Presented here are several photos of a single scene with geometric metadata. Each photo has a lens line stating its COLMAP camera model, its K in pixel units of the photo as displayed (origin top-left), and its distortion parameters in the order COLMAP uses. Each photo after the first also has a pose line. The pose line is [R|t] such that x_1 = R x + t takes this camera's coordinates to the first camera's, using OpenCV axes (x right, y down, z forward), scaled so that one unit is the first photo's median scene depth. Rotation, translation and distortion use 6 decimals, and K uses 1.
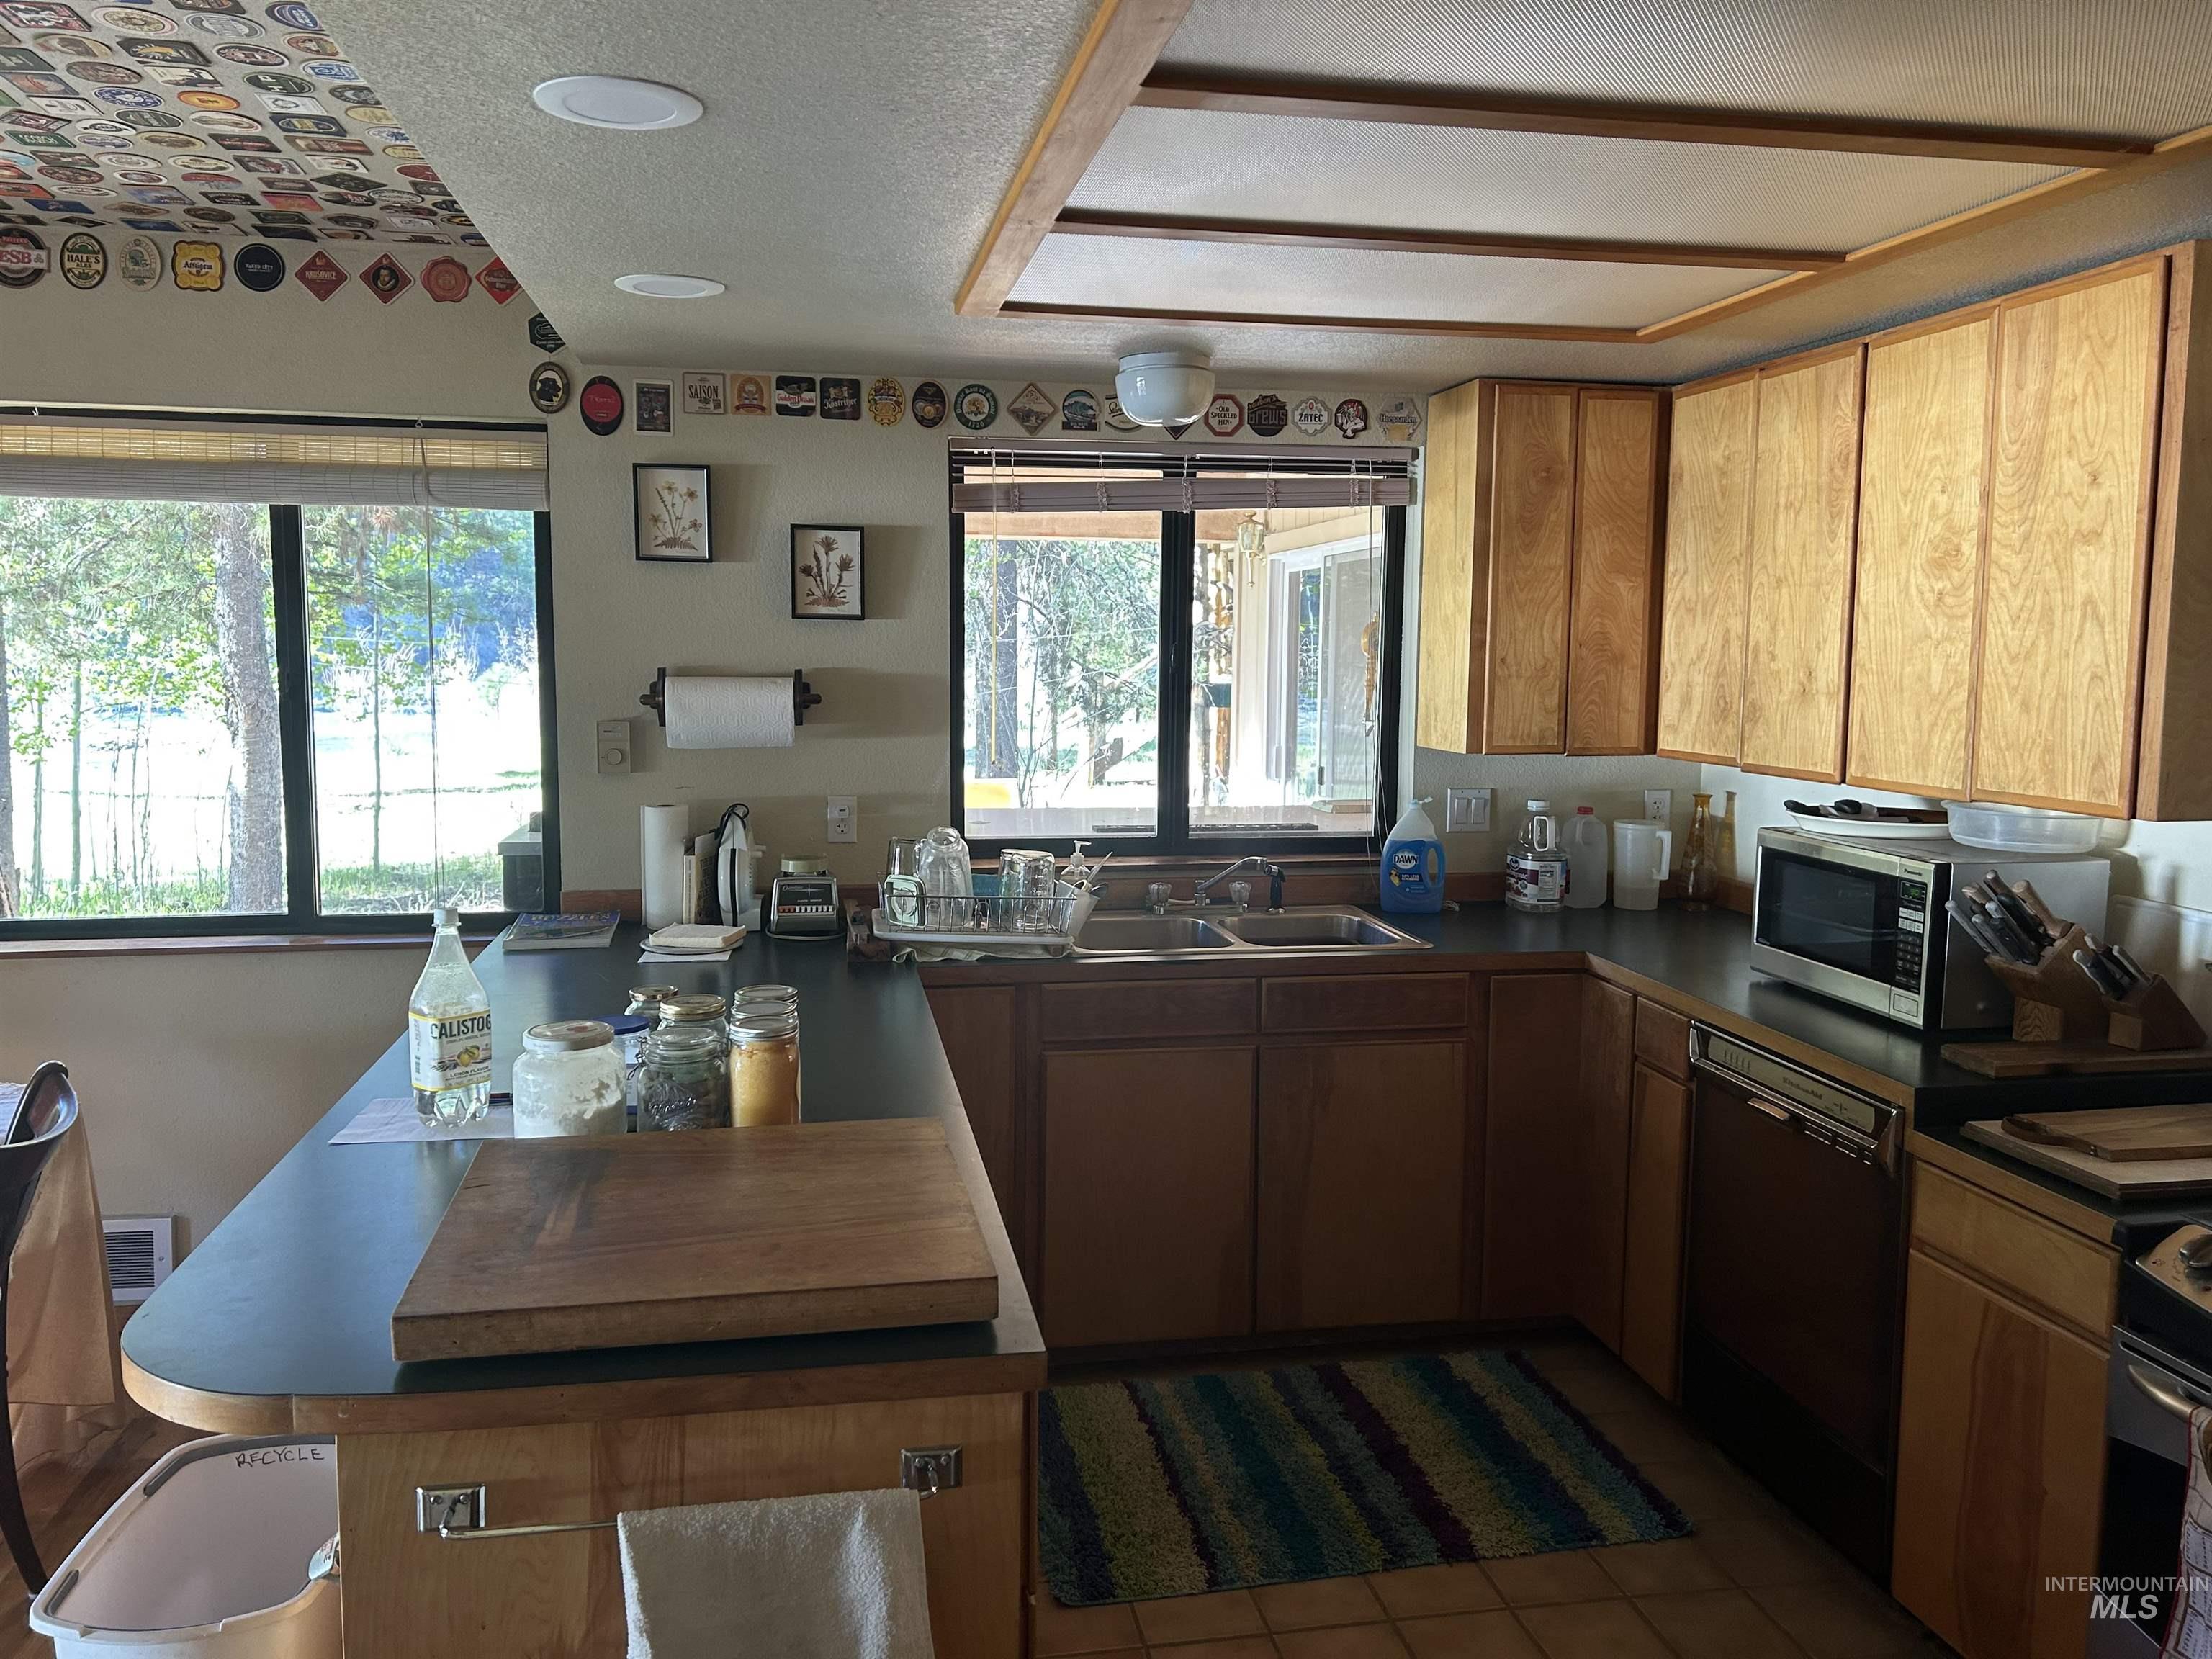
lens RADIAL K [[1644.4, 0, 1101.5], [0, 1644.4, 817.1], [0, 0, 1]] dist [0.062719, -0.069373]
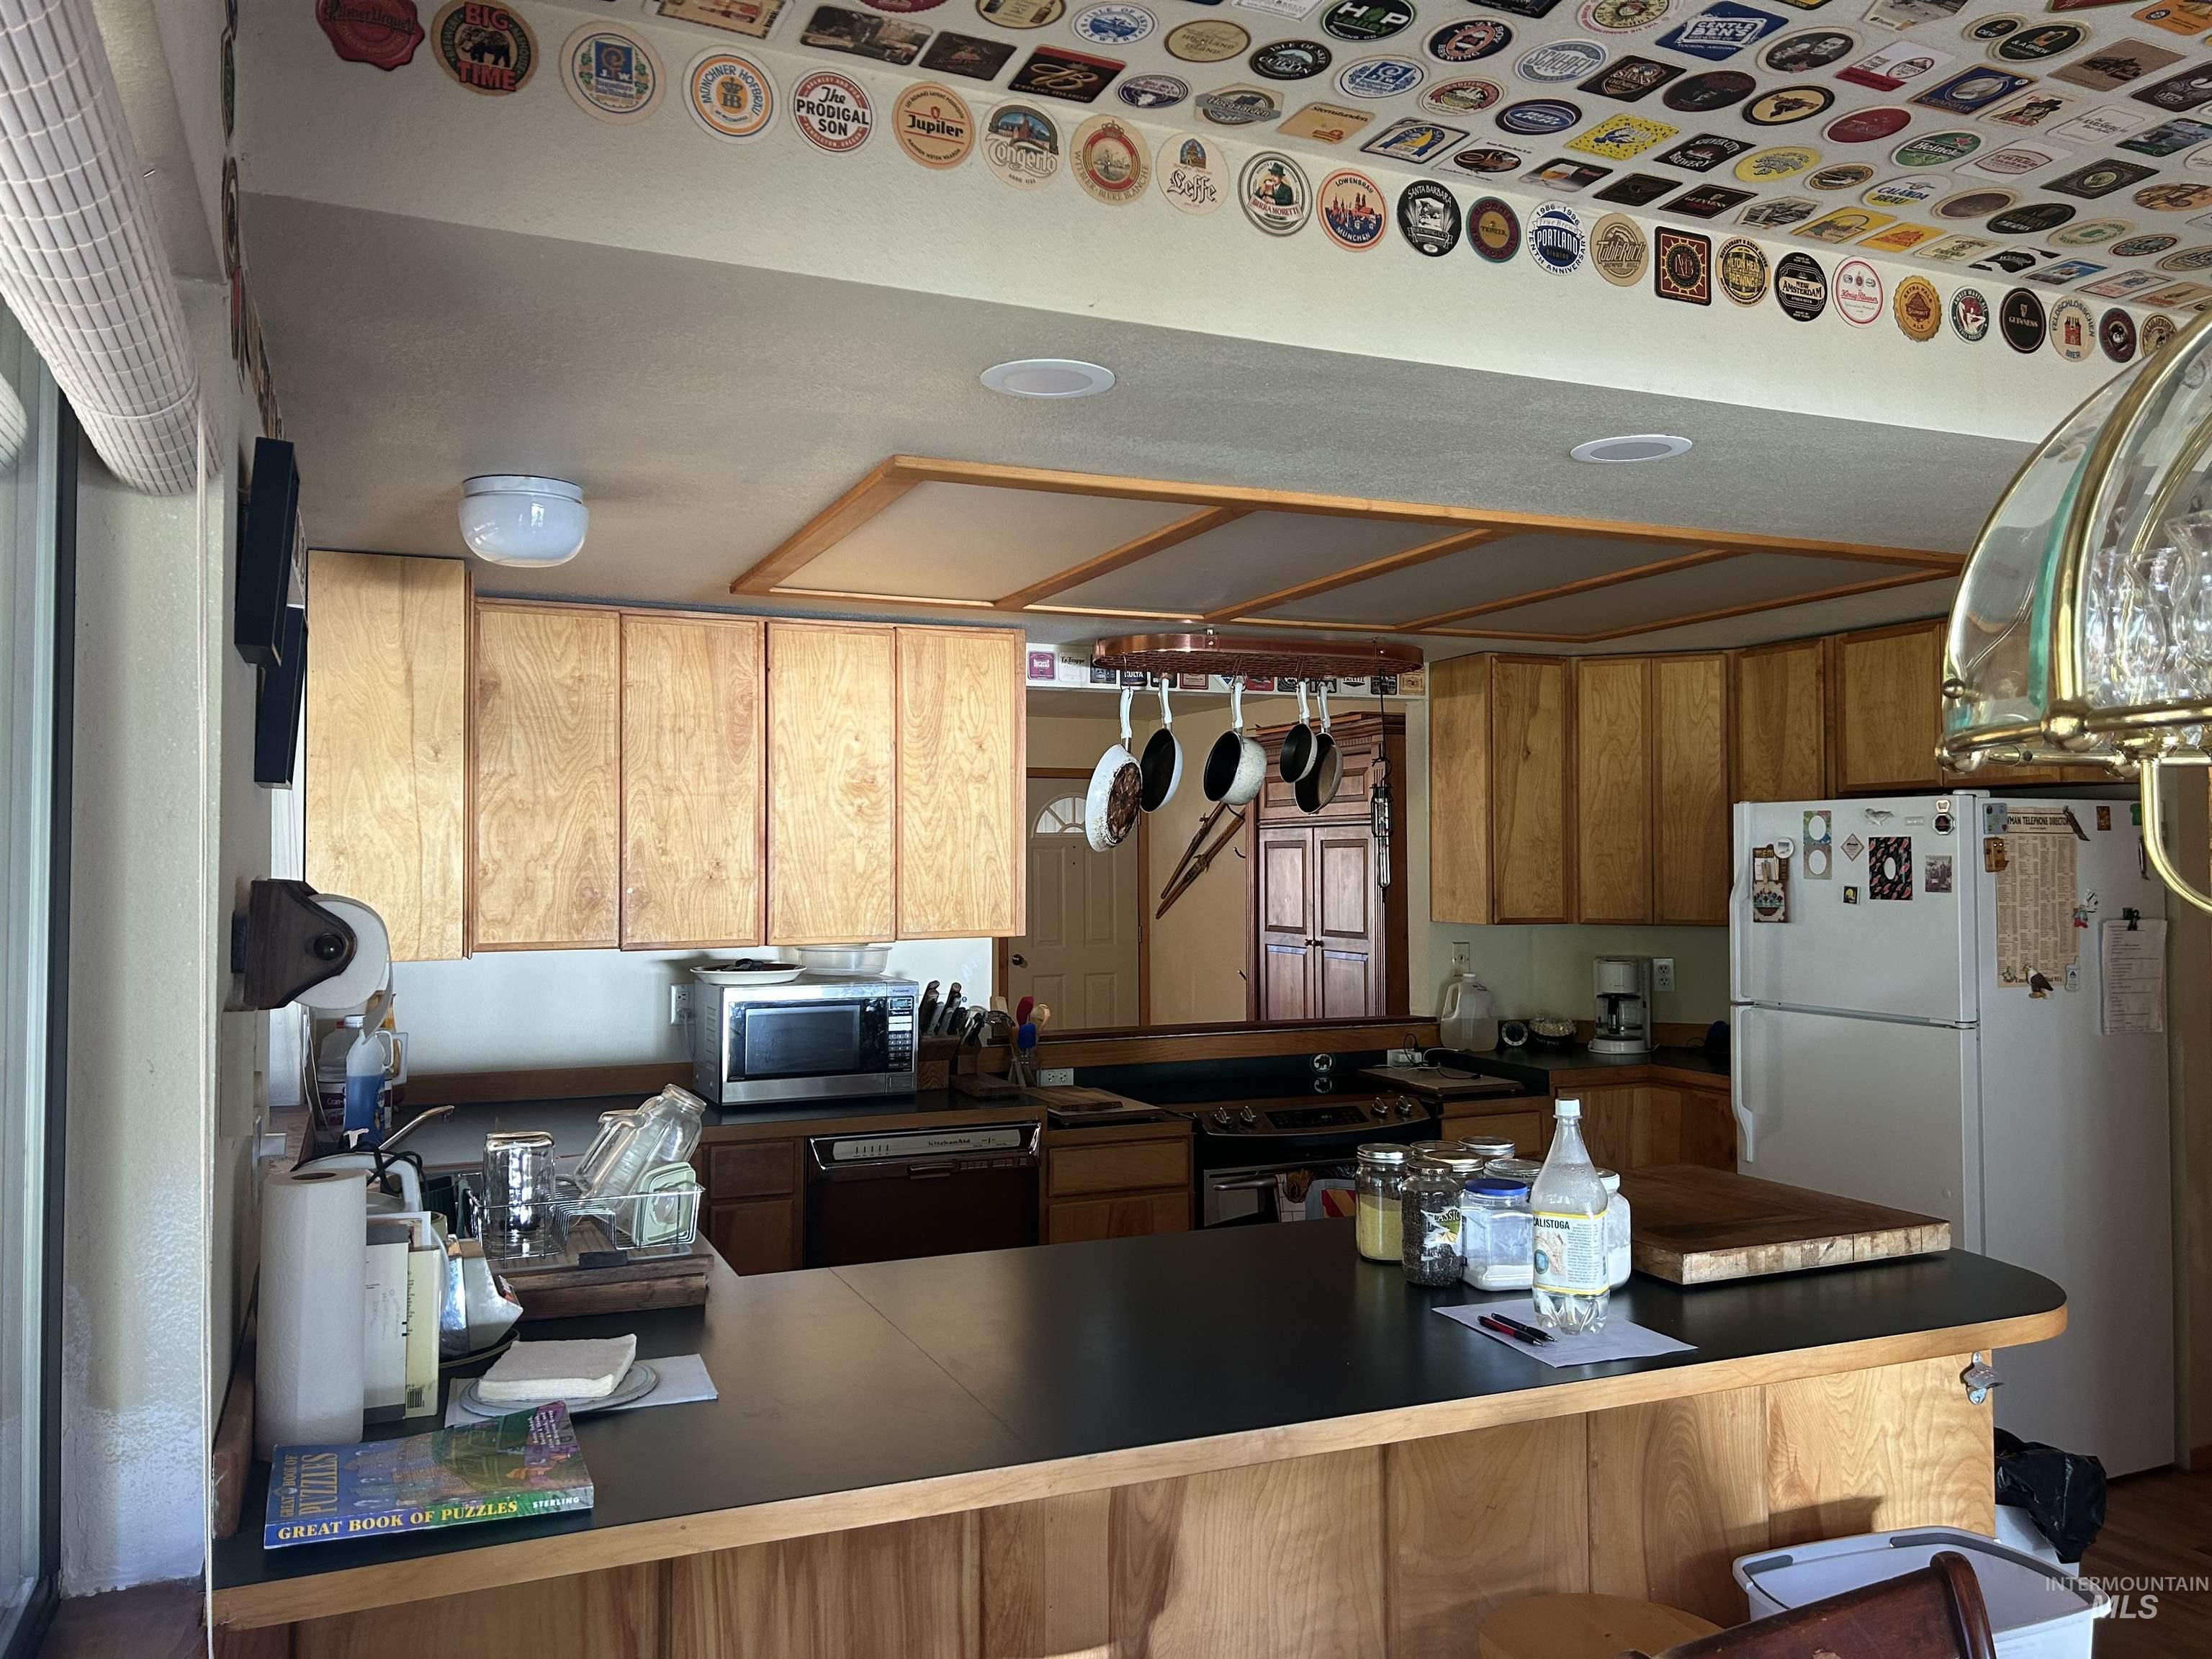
lens RADIAL K [[1644.4, 0, 1094.2], [0, 1644.4, 814.4], [0, 0, 1]] dist [0.062719, -0.069373]
pose [[-0.216768, 0.021392, 0.975989, -0.916356], [0.108473, 0.994097, 0.002303, -0.100531], [-0.970178, 0.106368, -0.217809, 1.039863]]
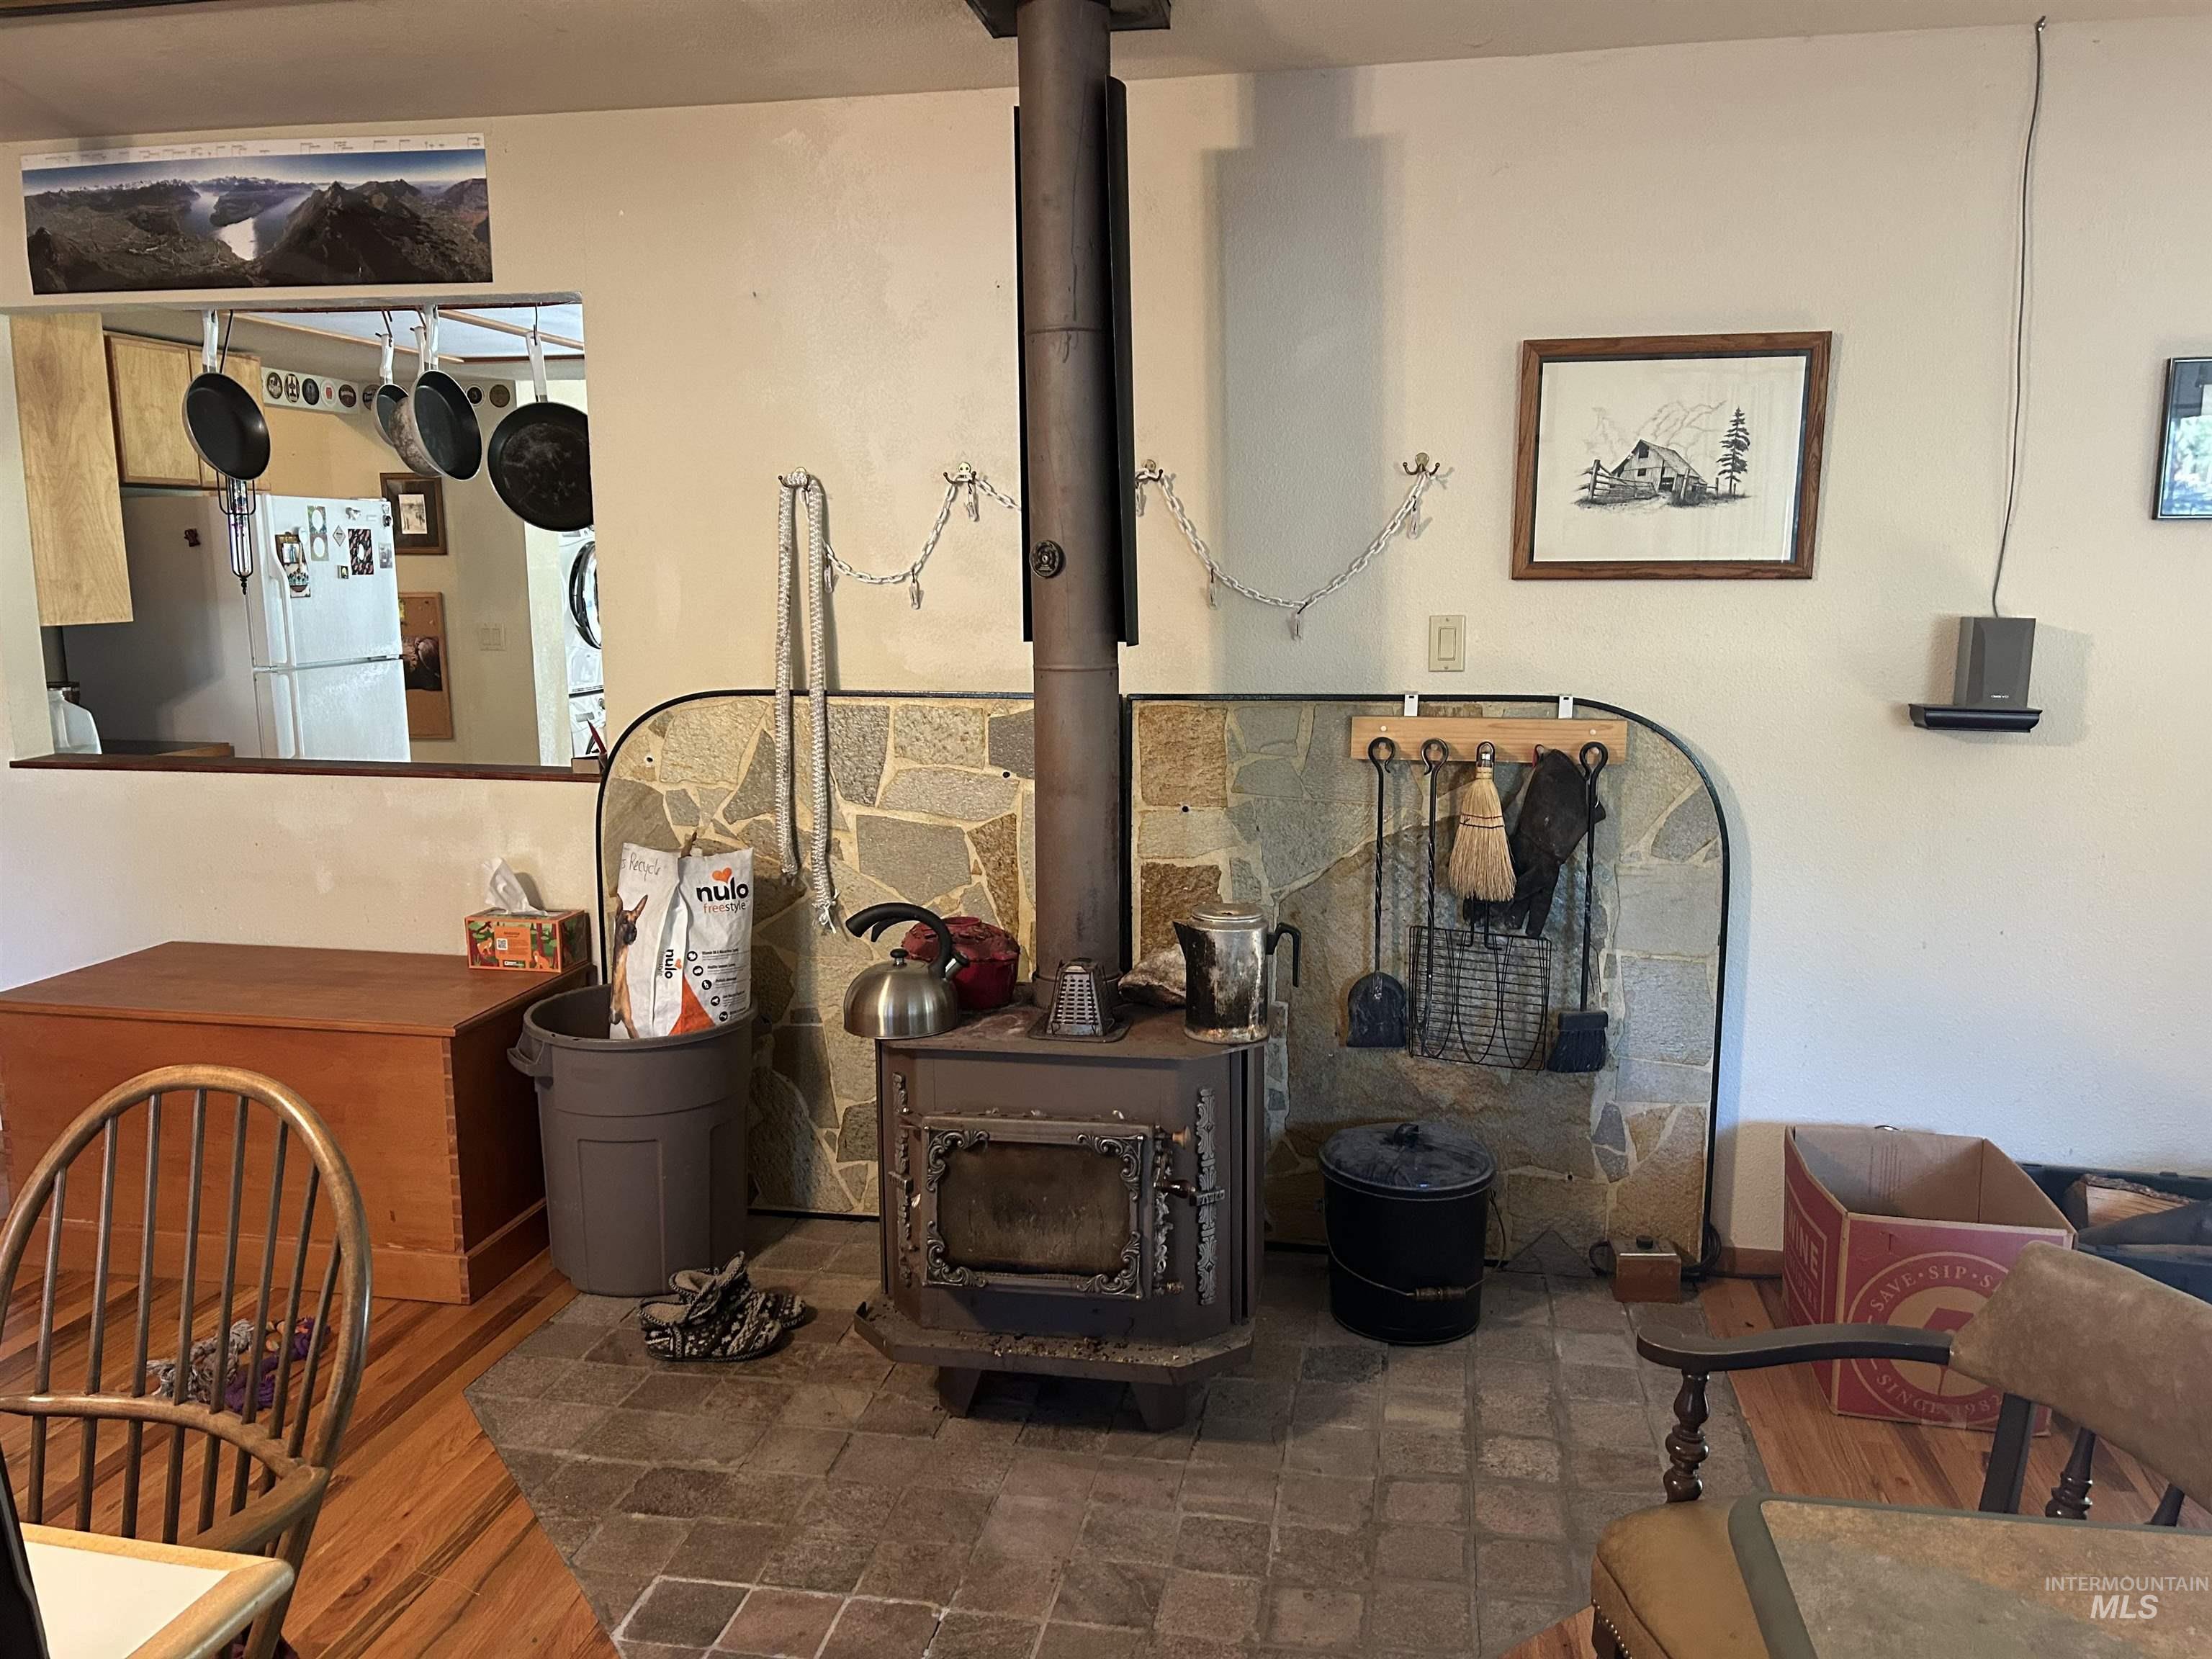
lens RADIAL K [[1644.4, 0, 1101.6], [0, 1644.4, 842.3], [0, 0, 1]] dist [0.062719, -0.069373]
pose [[-0.370050, 0.157070, -0.915638, 1.022076], [-0.098592, 0.973398, 0.206824, -0.125871], [0.923766, 0.166810, -0.344720, 1.447921]]
